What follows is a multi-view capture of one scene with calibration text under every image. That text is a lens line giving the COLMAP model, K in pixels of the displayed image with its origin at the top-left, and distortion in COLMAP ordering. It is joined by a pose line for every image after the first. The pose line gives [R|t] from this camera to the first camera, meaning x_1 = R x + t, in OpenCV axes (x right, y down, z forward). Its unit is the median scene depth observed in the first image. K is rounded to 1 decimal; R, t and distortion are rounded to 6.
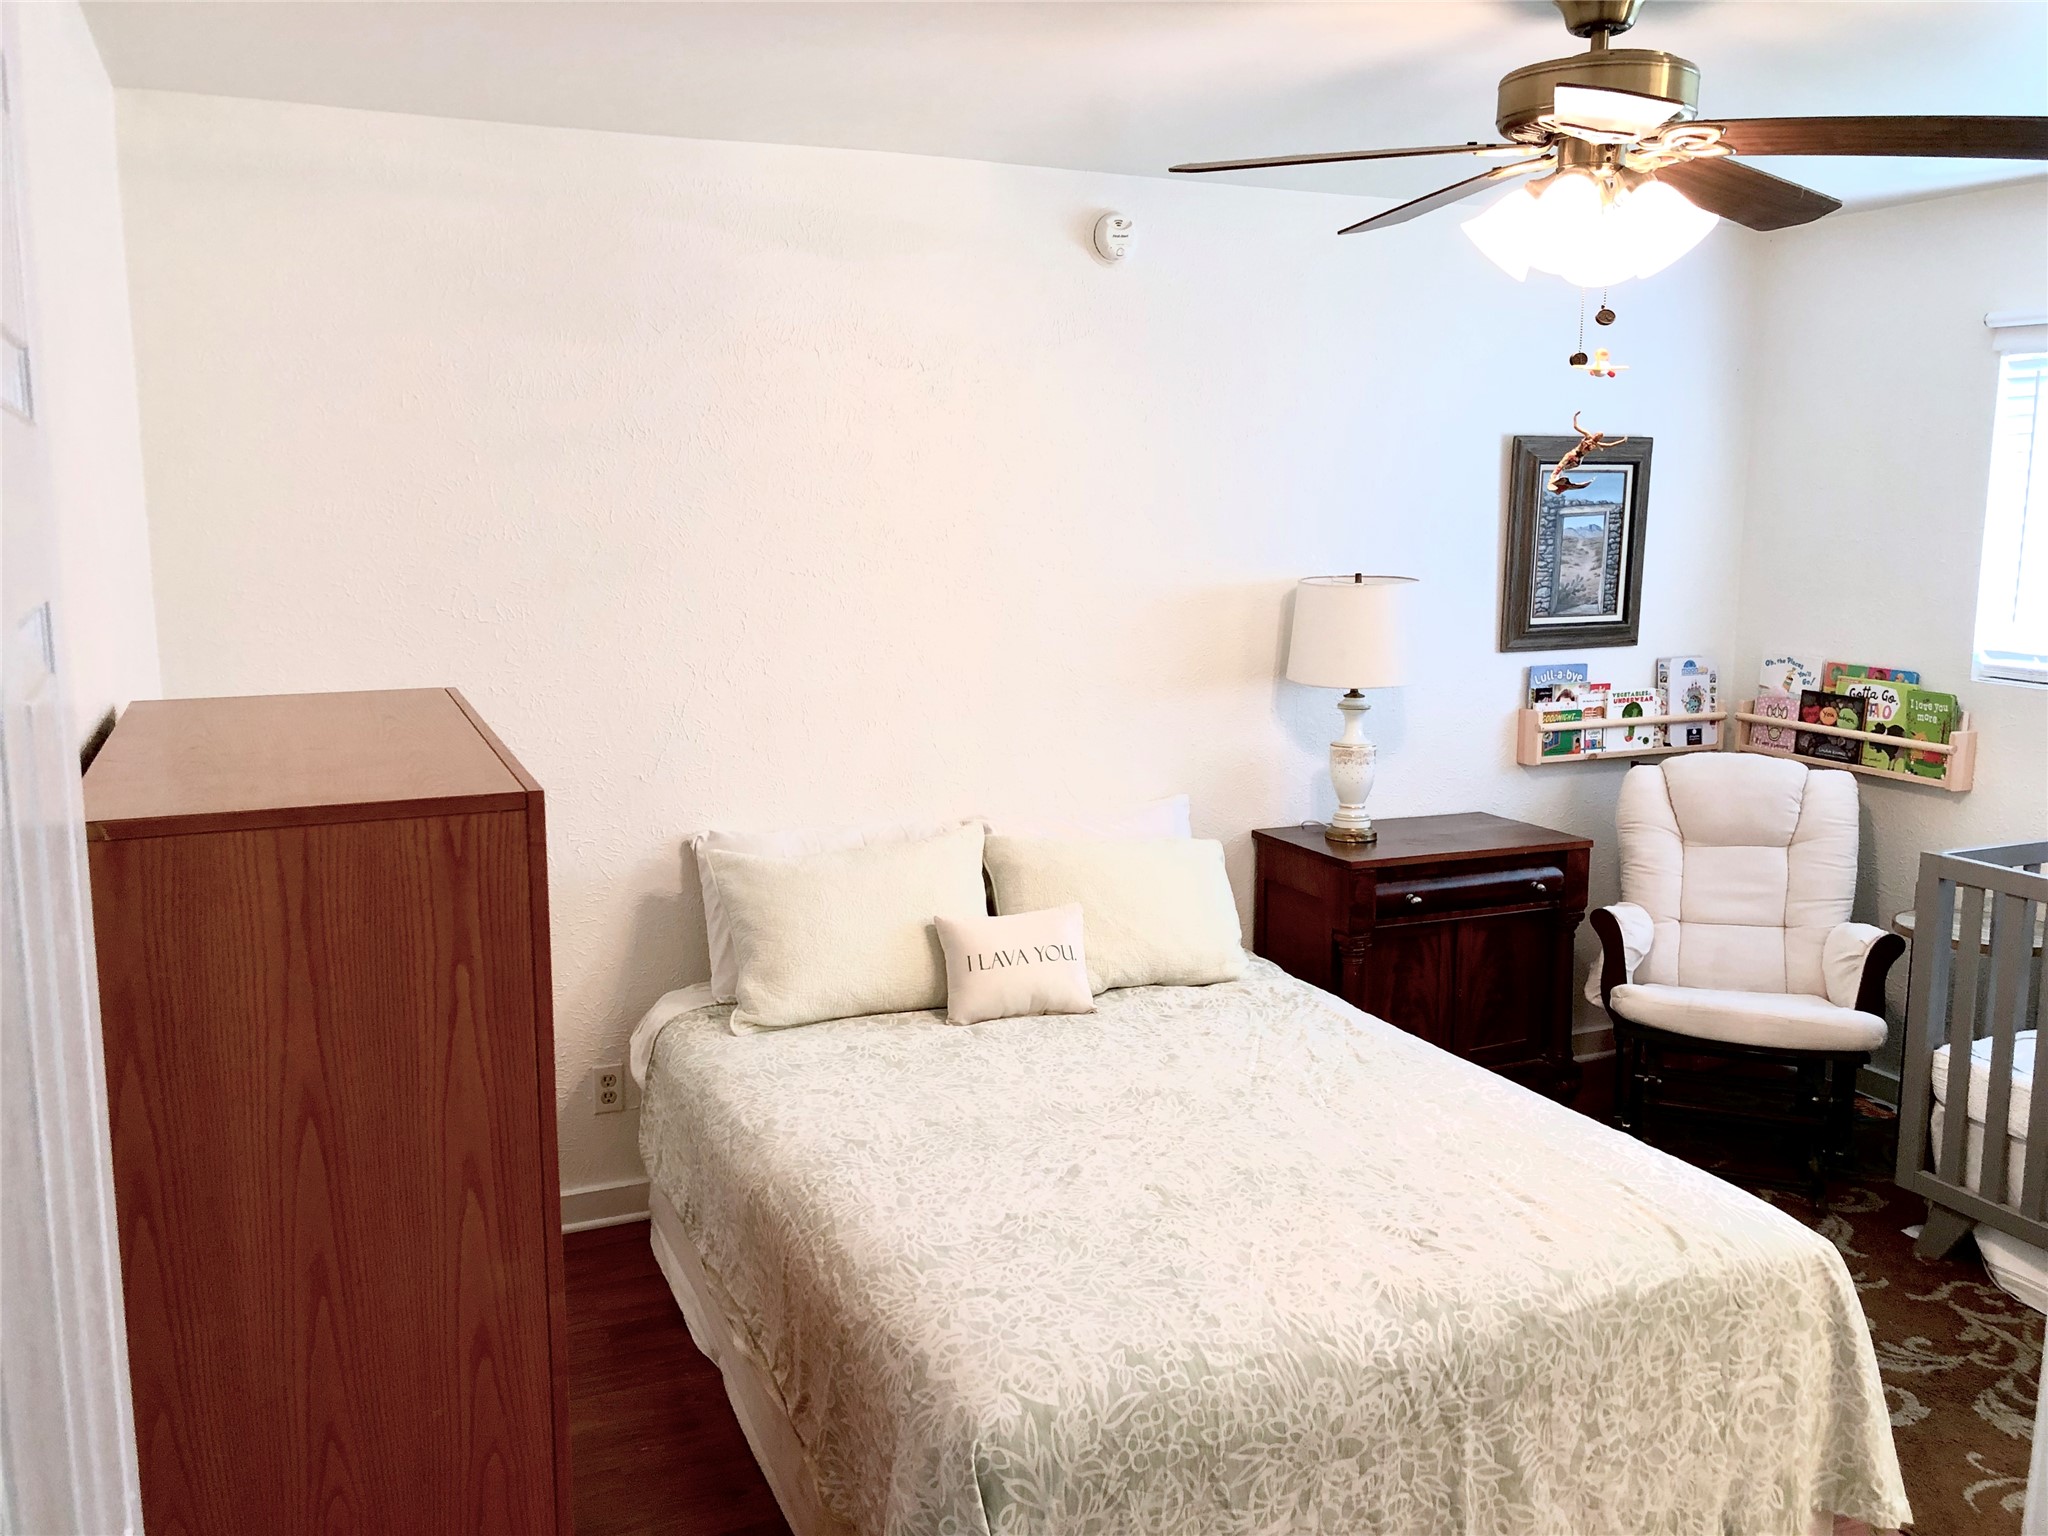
lens RADIAL K [[1668.4, 0, 1037.0], [0, 1668.4, 756.8], [0, 0, 1]] dist [0.015483, 0.004268]
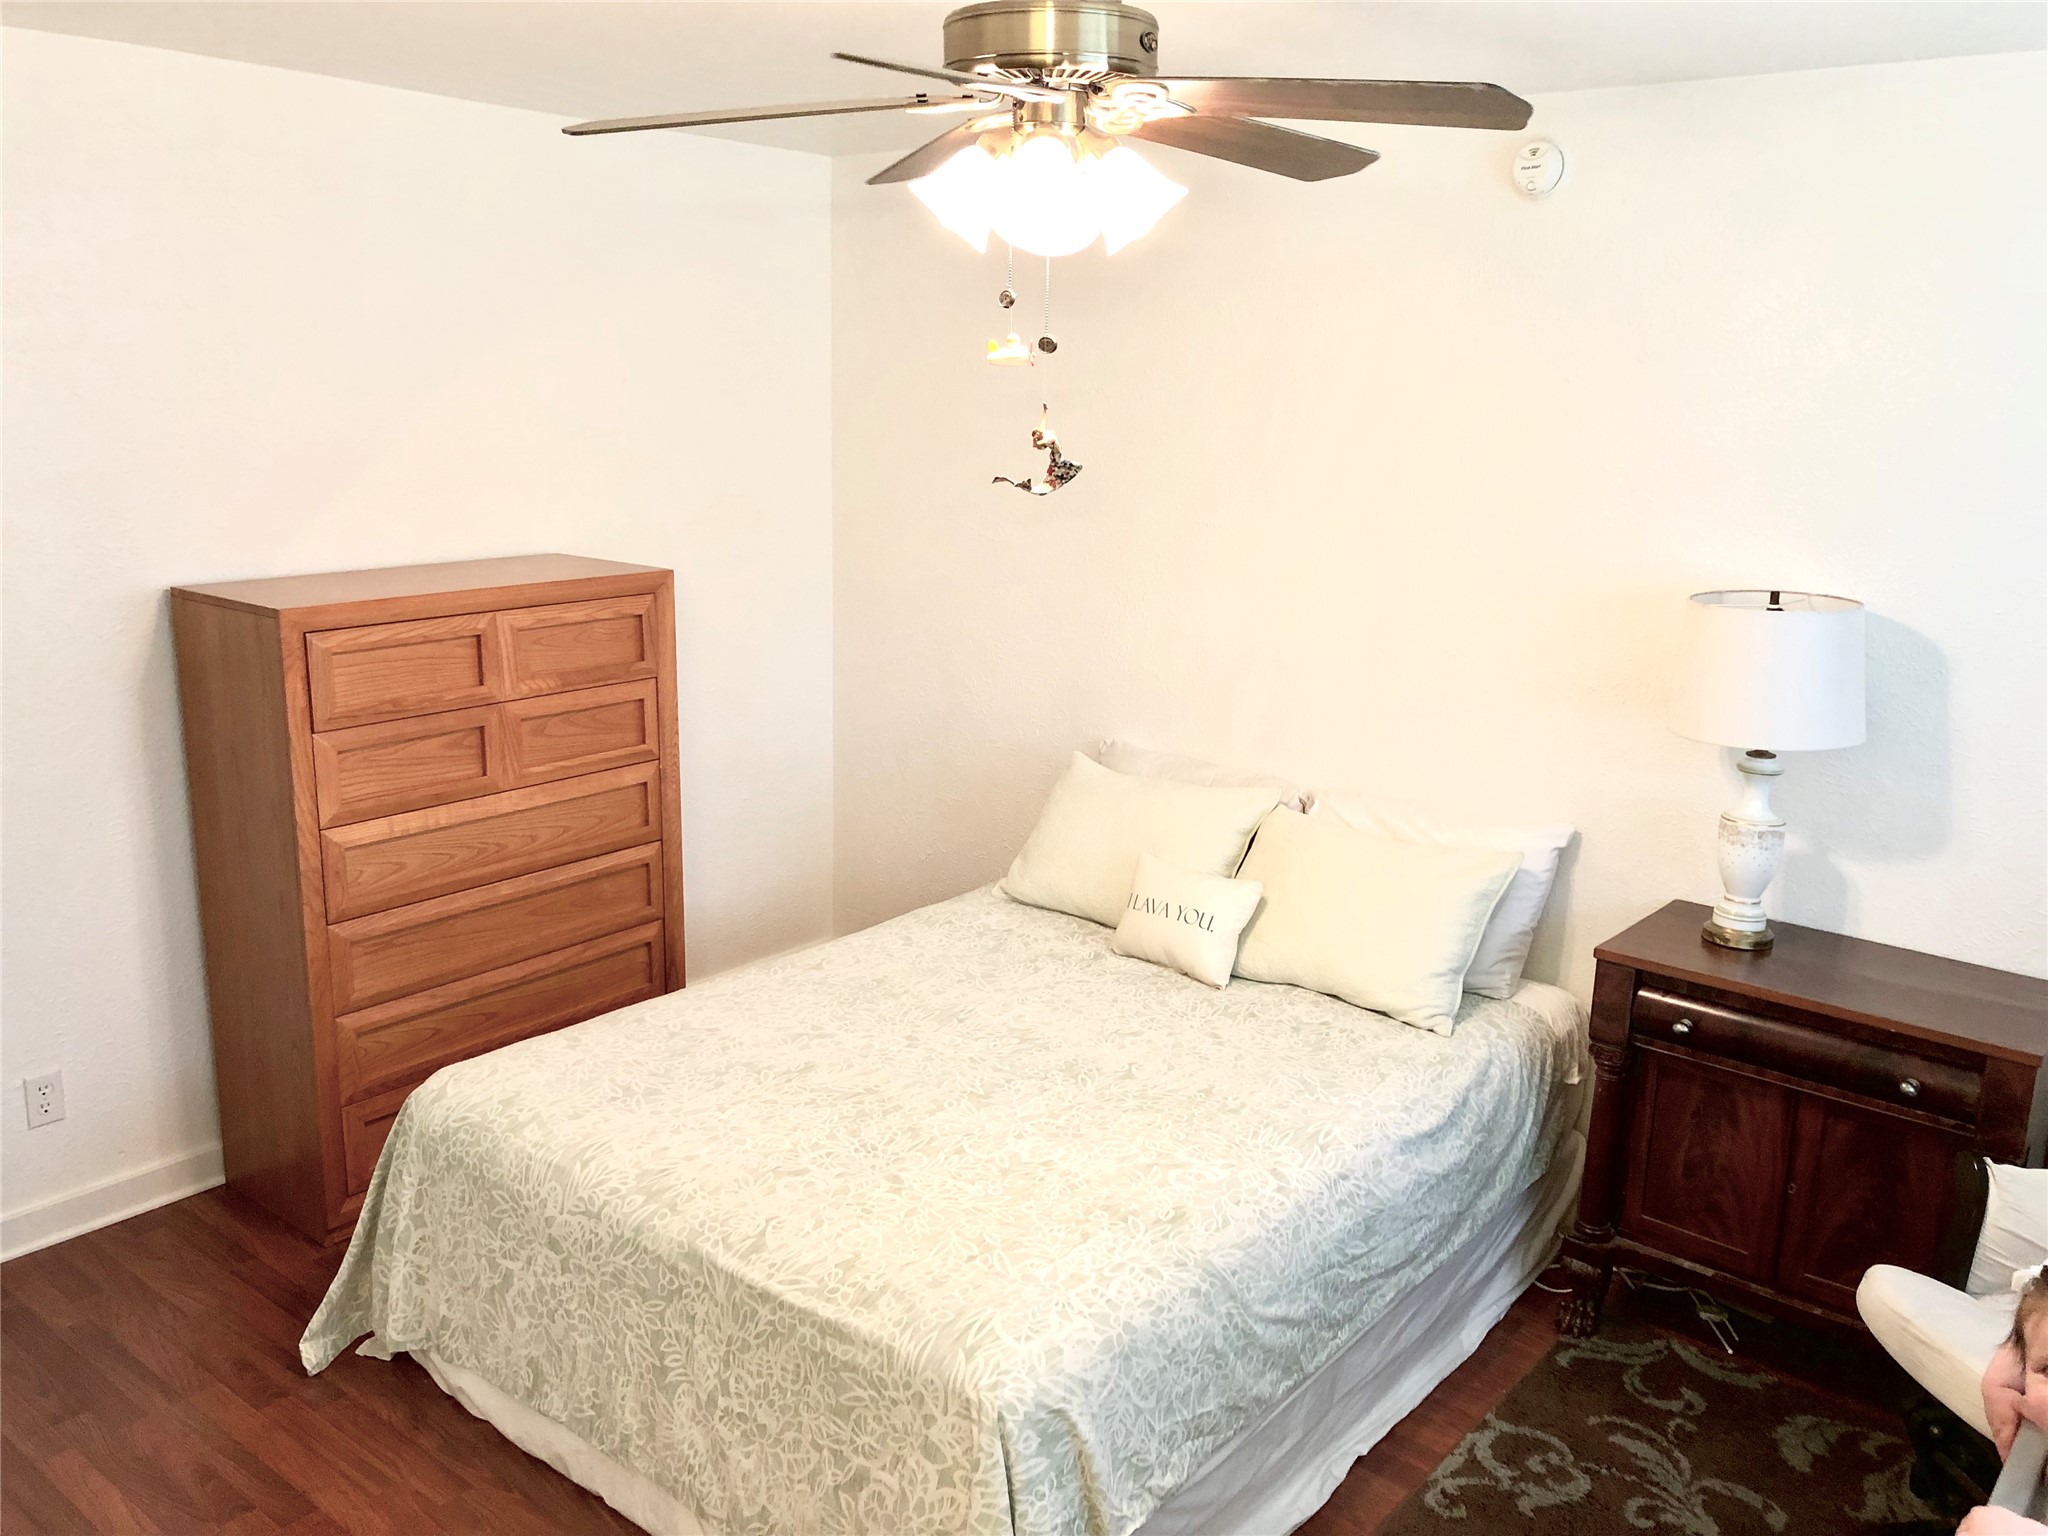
lens RADIAL K [[1628.4, 0, 1024.0], [0, 1628.4, 768.0], [0, 0, 1]] dist [0.072263, -0.132004]
pose [[0.445119, 0.210412, -0.870400, 0.637001], [-0.163074, 0.974795, 0.152253, -0.083115], [0.880497, 0.074169, 0.468213, 0.342269]]
